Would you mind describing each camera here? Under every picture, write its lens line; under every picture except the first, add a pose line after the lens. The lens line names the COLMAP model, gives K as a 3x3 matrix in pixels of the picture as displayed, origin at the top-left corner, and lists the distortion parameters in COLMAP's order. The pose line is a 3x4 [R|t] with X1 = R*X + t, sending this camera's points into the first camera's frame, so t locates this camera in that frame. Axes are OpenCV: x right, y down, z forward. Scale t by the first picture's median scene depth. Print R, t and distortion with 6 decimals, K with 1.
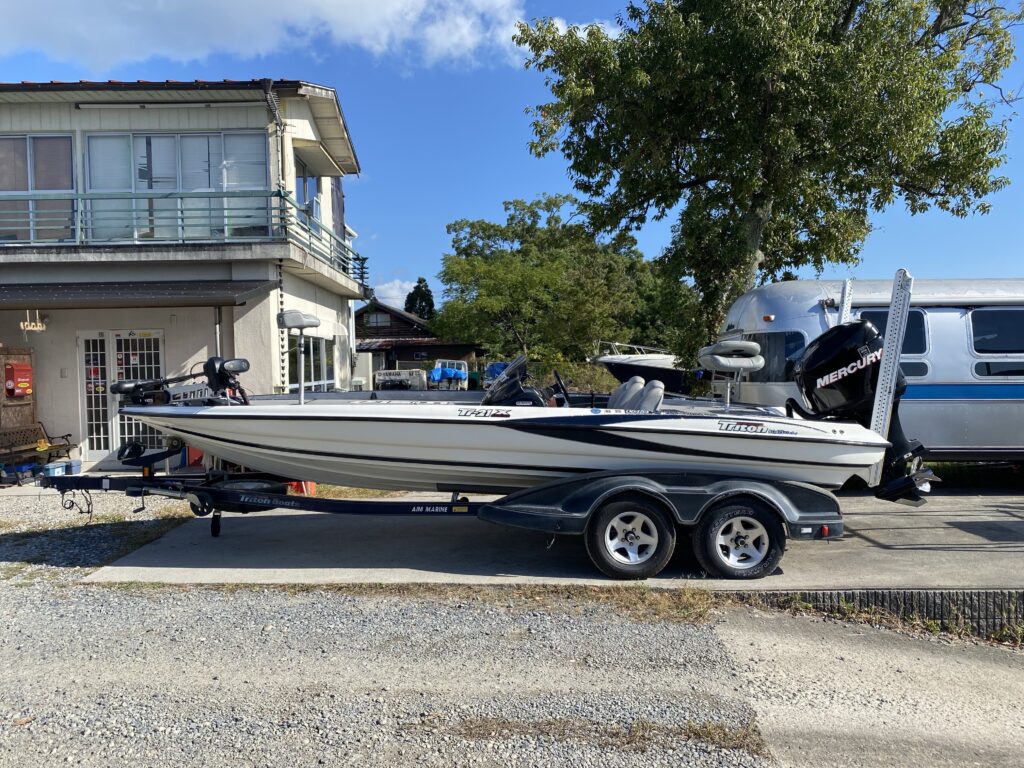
lens RADIAL K [[767.4, 0, 527.2], [0, 767.4, 404.0], [0, 0, 1]] dist [-0.005154, -0.008003]
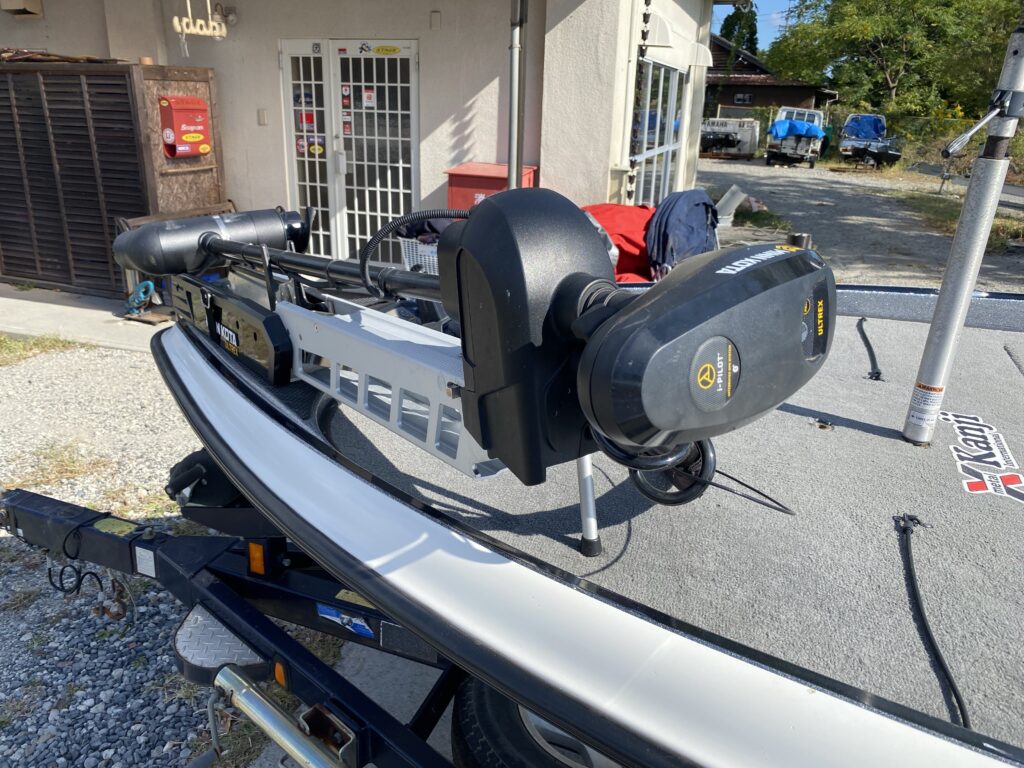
lens RADIAL K [[789.5, 0, 512.0], [0, 789.5, 384.0], [0, 0, 1]] dist [0.003002, -0.002900]
pose [[0.929878, 0.165234, -0.328670, -0.195700], [-0.064552, 0.952875, 0.296415, -0.037336], [0.362159, -0.254414, 0.896724, 0.474779]]
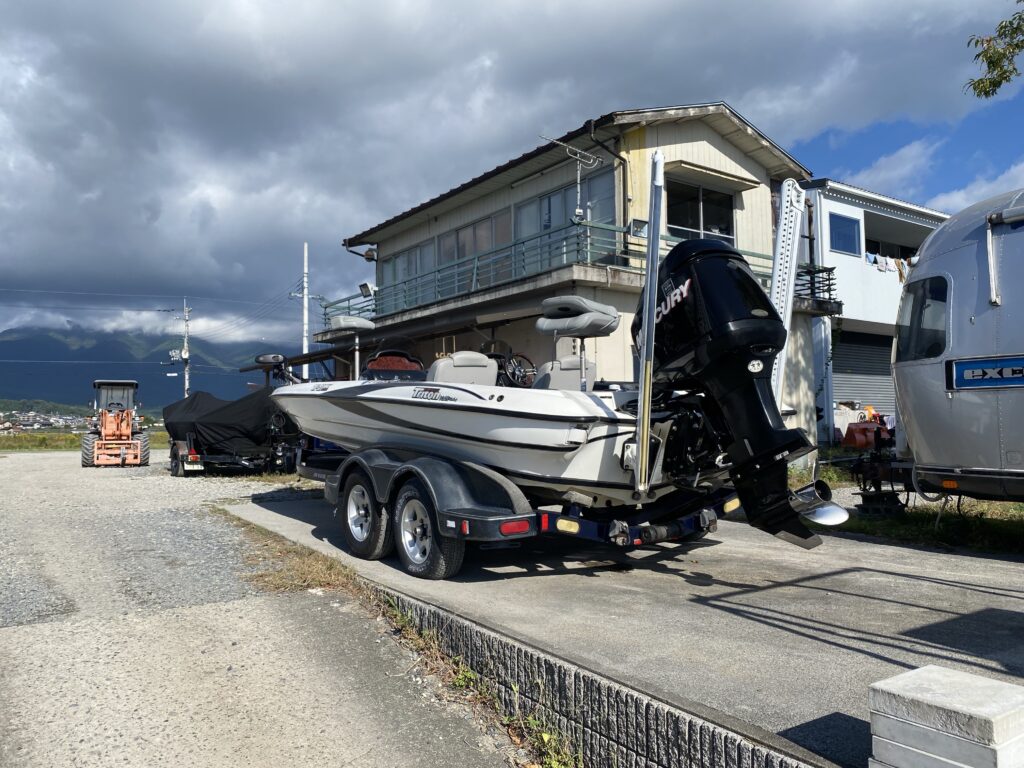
lens RADIAL K [[787.5, 0, 514.6], [0, 787.5, 389.5], [0, 0, 1]] dist [0.084908, -0.122811]
pose [[0.557250, -0.029264, -0.829829, 0.542684], [-0.042718, 0.997045, -0.063846, 0.039308], [0.829245, 0.071027, 0.554354, 0.306250]]
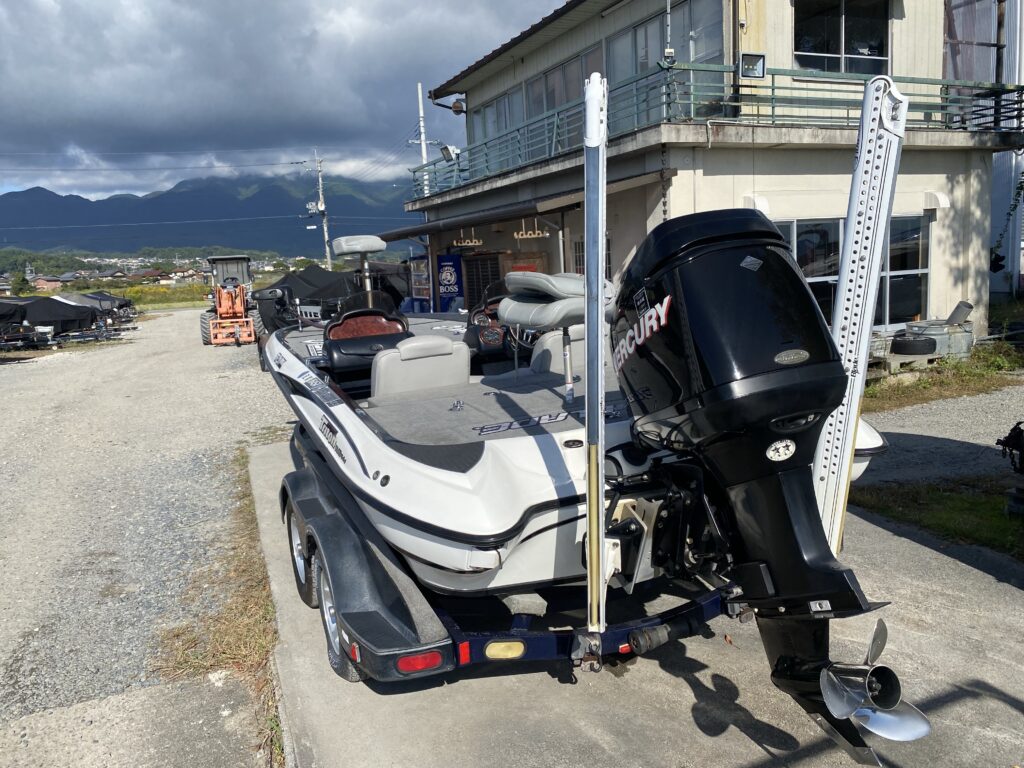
lens RADIAL K [[790.3, 0, 512.0], [0, 790.3, 384.0], [0, 0, 1]] dist [0.046851, -0.052592]
pose [[0.390326, 0.137498, -0.910352, 0.461424], [-0.001948, 0.988906, 0.148527, -0.051095], [0.920675, -0.056201, 0.386264, 0.458061]]
